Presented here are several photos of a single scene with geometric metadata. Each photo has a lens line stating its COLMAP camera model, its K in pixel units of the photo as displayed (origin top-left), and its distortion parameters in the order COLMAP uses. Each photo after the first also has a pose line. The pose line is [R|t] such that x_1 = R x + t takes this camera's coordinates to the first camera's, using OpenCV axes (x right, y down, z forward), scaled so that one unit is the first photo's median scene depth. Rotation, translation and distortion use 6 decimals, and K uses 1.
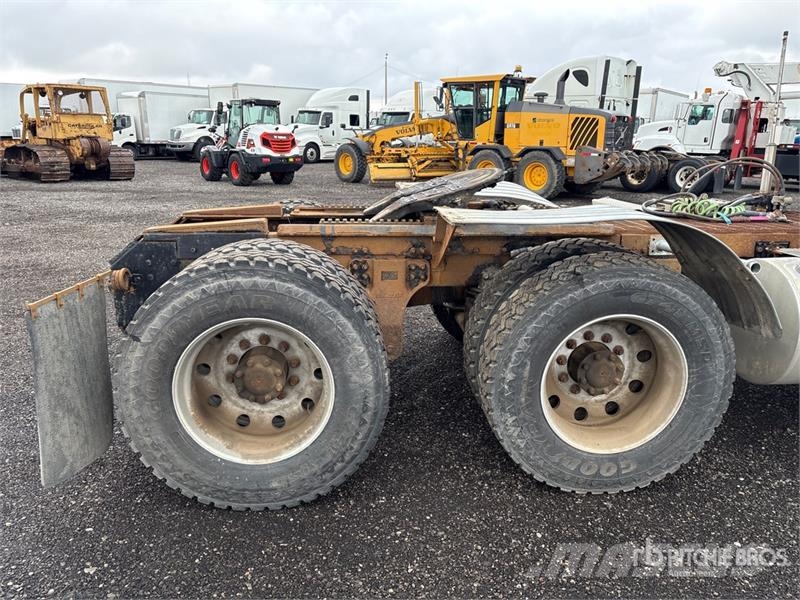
lens RADIAL K [[617.7, 0, 401.5], [0, 617.7, 299.7], [0, 0, 1]] dist [0.033804, -0.025519]
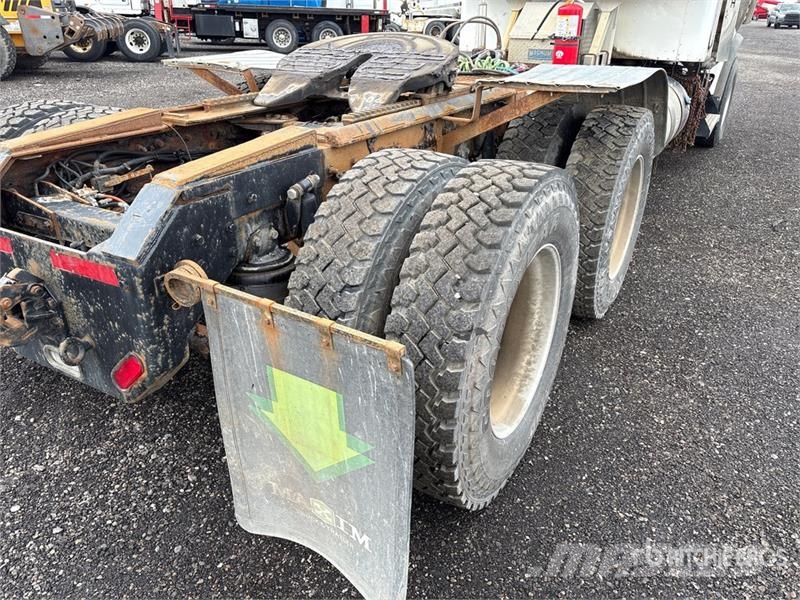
lens RADIAL K [[617.7, 0, 400.8], [0, 617.7, 296.0], [0, 0, 1]] dist [0.033804, -0.025519]
pose [[0.576289, -0.353986, 0.736603, -0.157475], [0.206213, 0.935144, 0.288066, -0.028985], [-0.790801, -0.014112, 0.611910, 0.114199]]
